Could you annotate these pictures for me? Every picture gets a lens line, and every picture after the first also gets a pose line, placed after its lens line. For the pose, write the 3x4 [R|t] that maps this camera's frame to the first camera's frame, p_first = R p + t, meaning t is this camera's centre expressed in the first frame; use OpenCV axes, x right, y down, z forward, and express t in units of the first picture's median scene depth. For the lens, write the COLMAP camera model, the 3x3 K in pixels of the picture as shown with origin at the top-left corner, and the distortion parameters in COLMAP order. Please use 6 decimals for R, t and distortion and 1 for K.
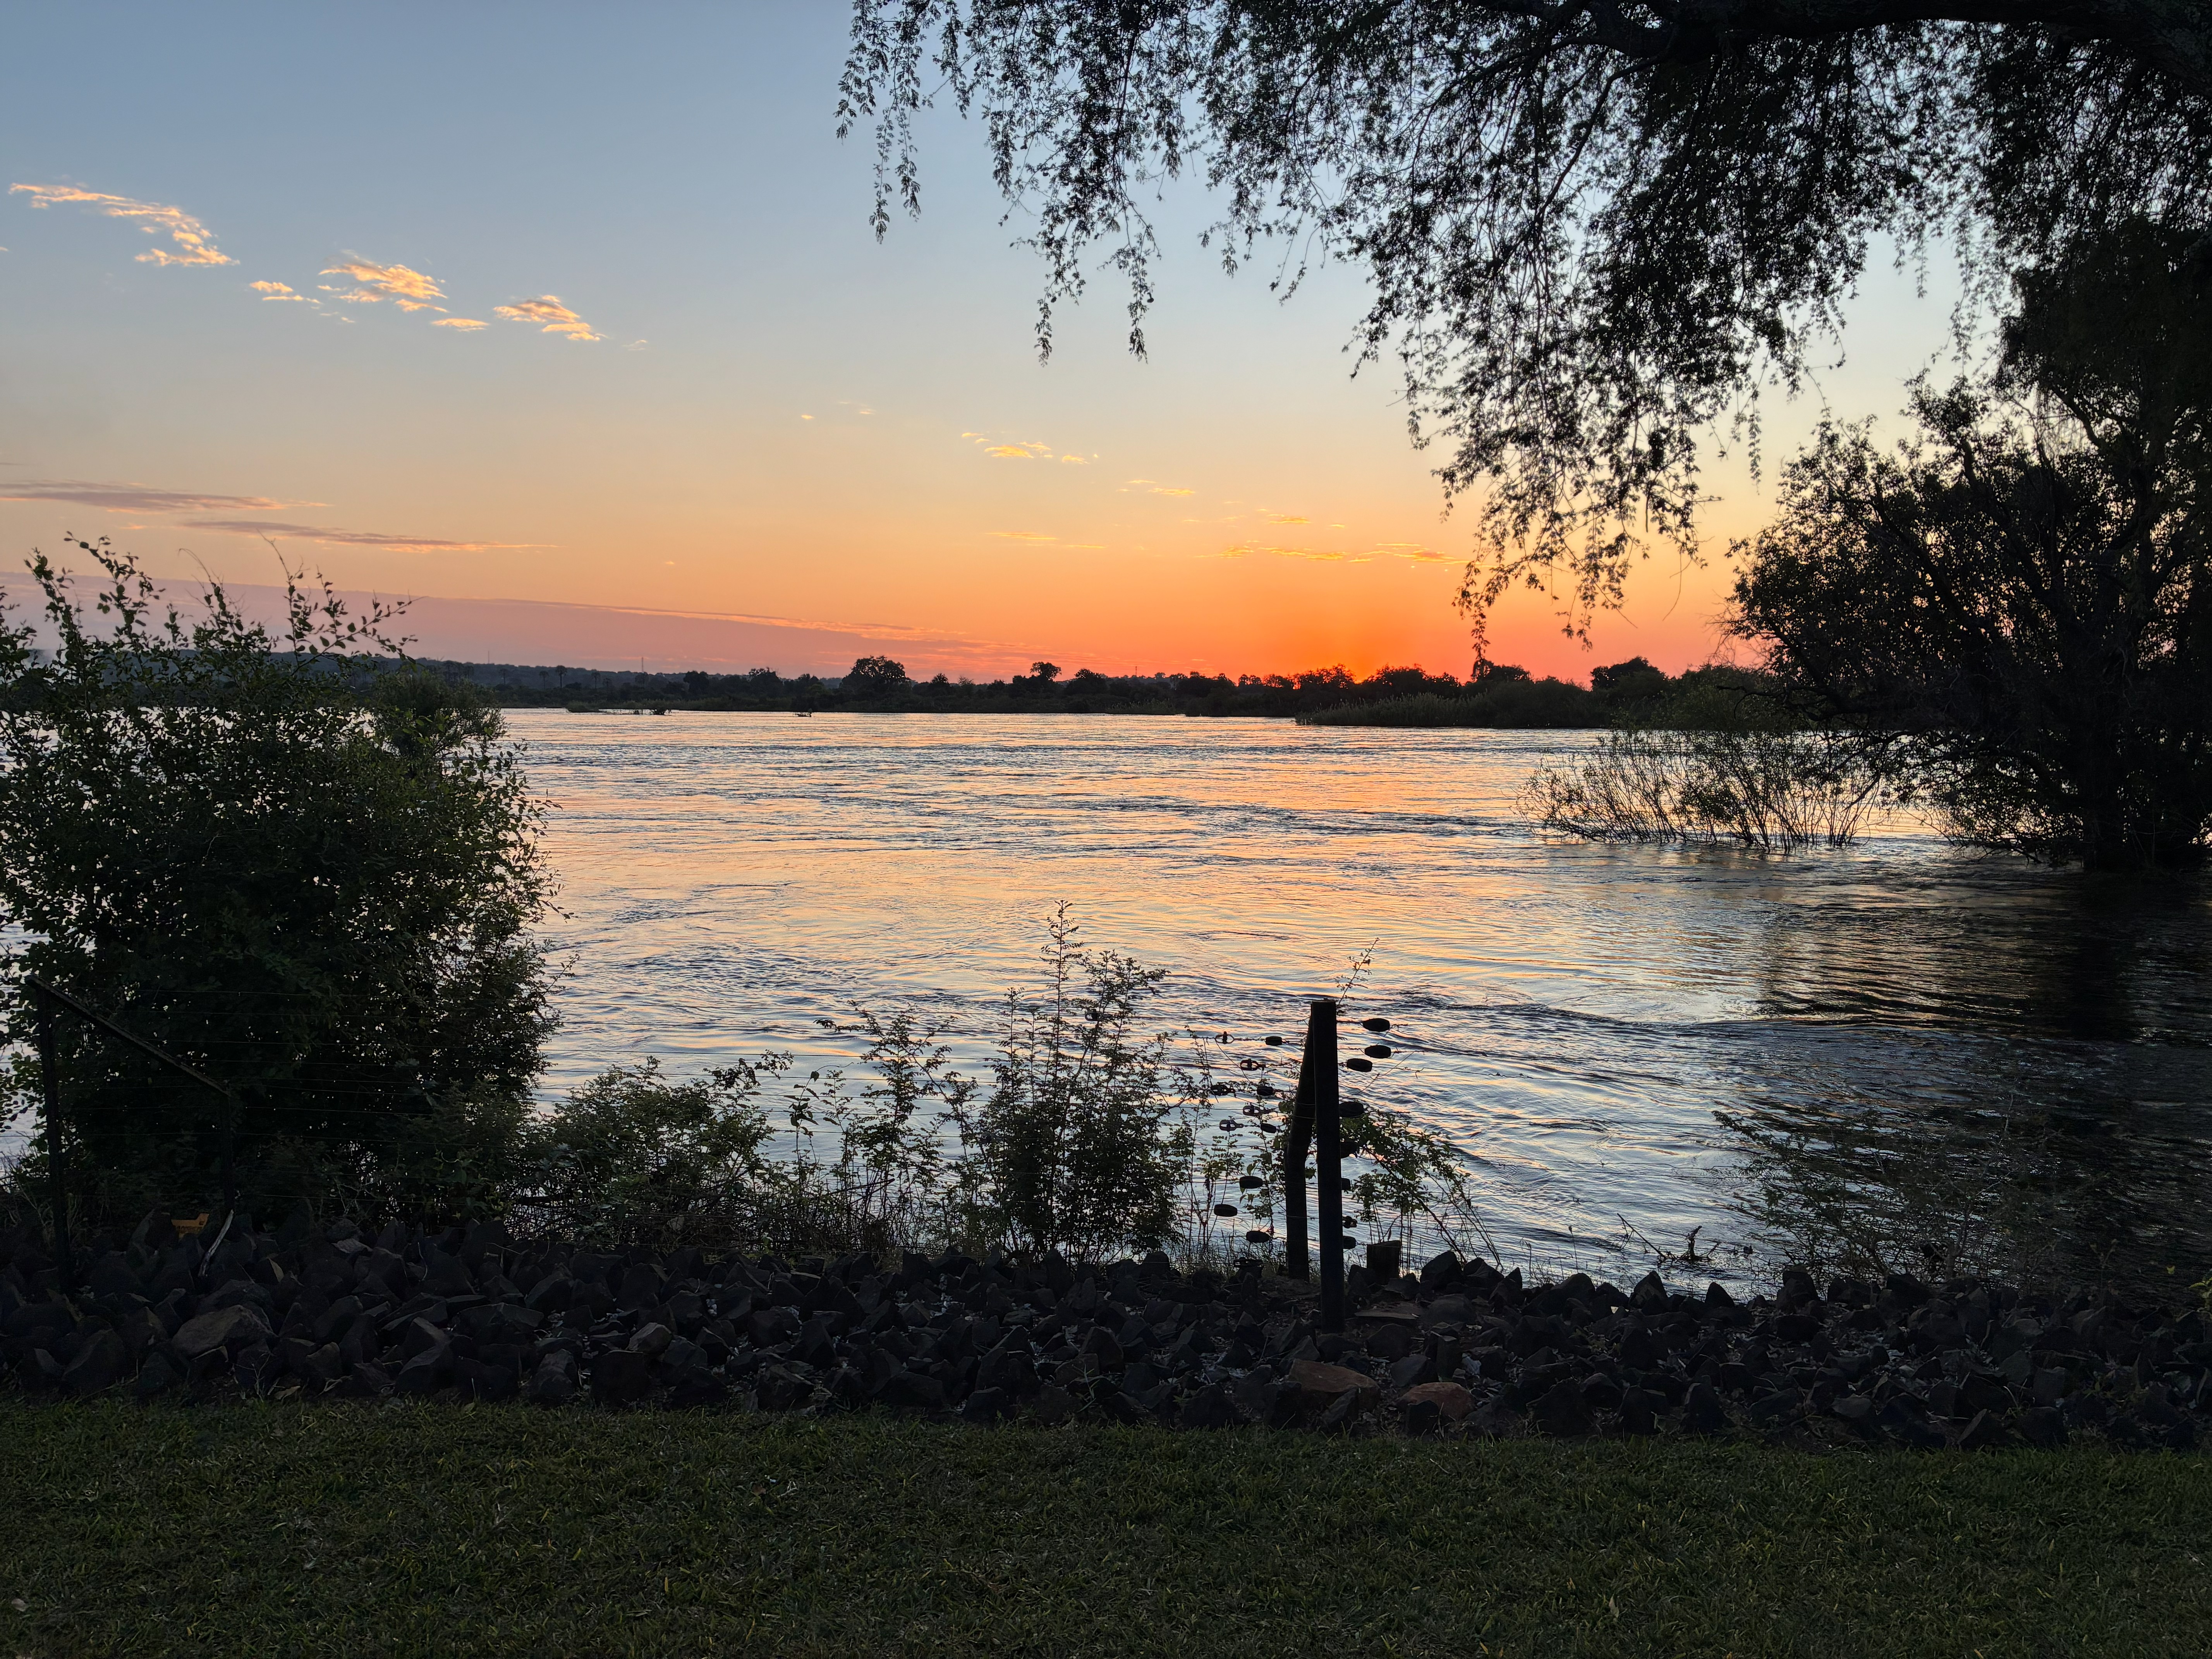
lens RADIAL K [[1739.8, 0, 1106.0], [0, 1739.8, 829.5], [0, 0, 1]] dist [0.069415, -0.061000]
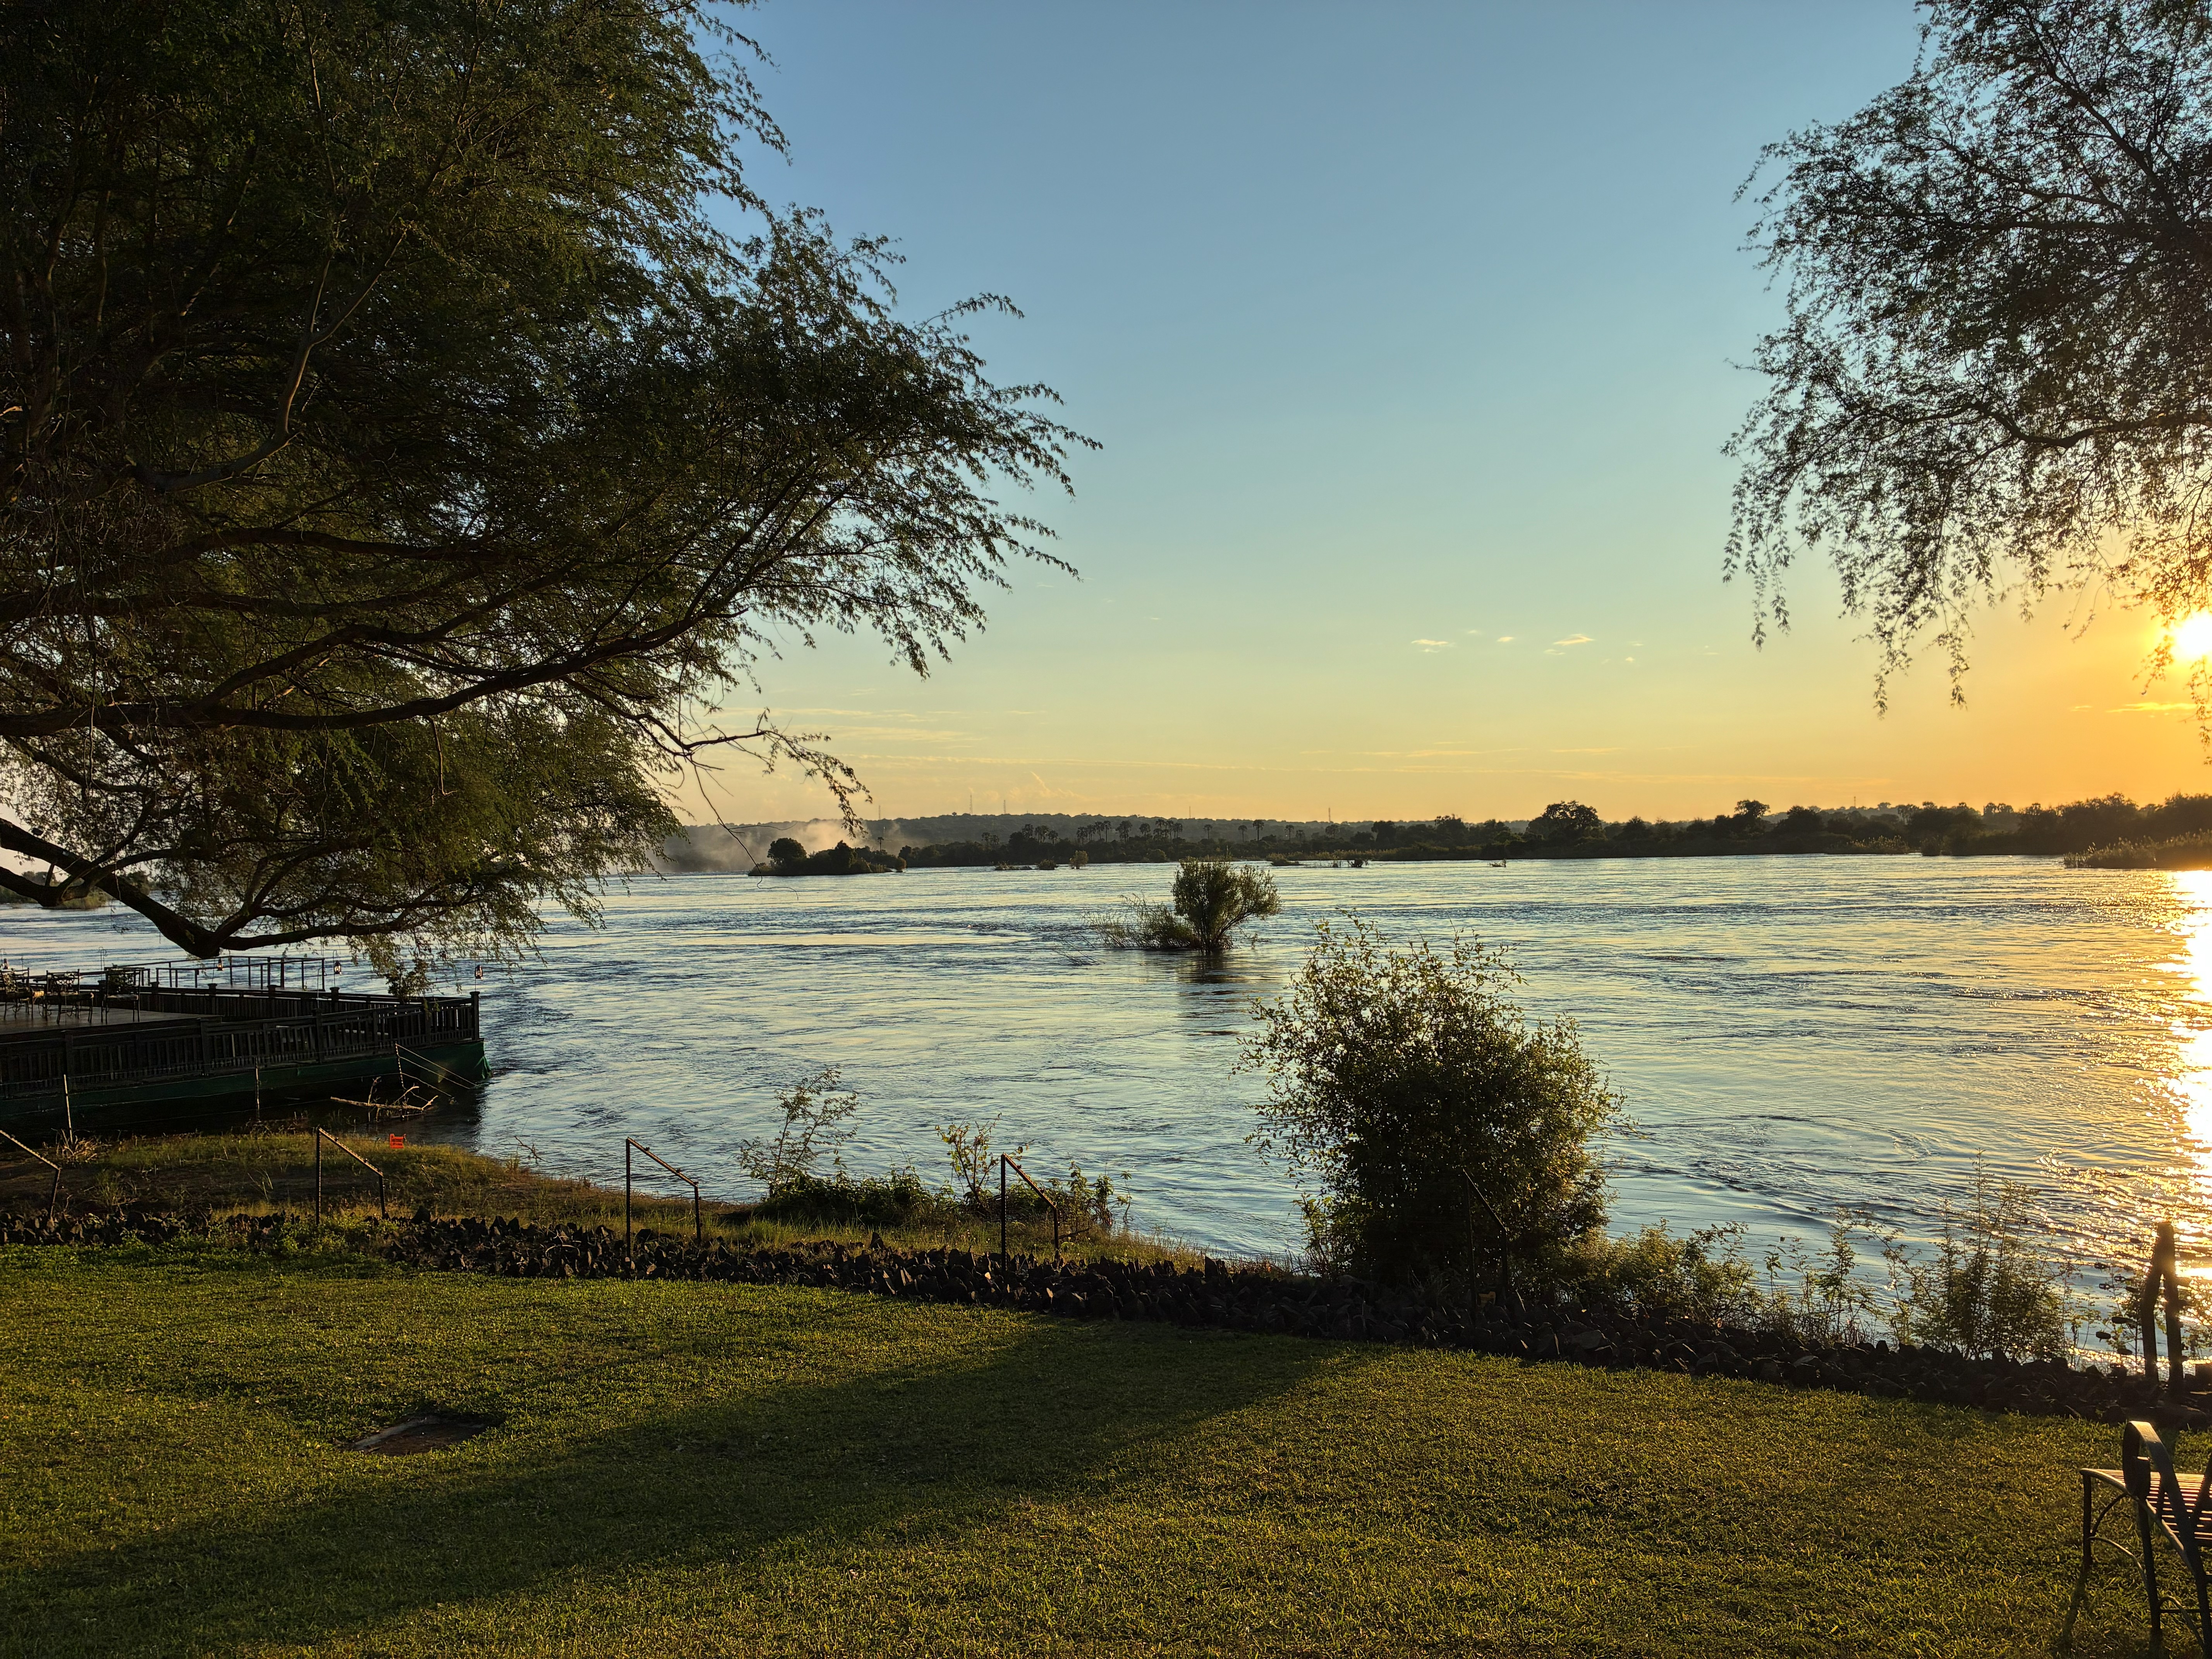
lens RADIAL K [[1739.8, 0, 1106.0], [0, 1739.8, 829.5], [0, 0, 1]] dist [0.069415, -0.061000]
pose [[0.925924, -0.032102, -0.376343, -0.072452], [0.000797, 0.996545, -0.083046, -0.058622], [0.377709, 0.076594, 0.922751, -0.441343]]
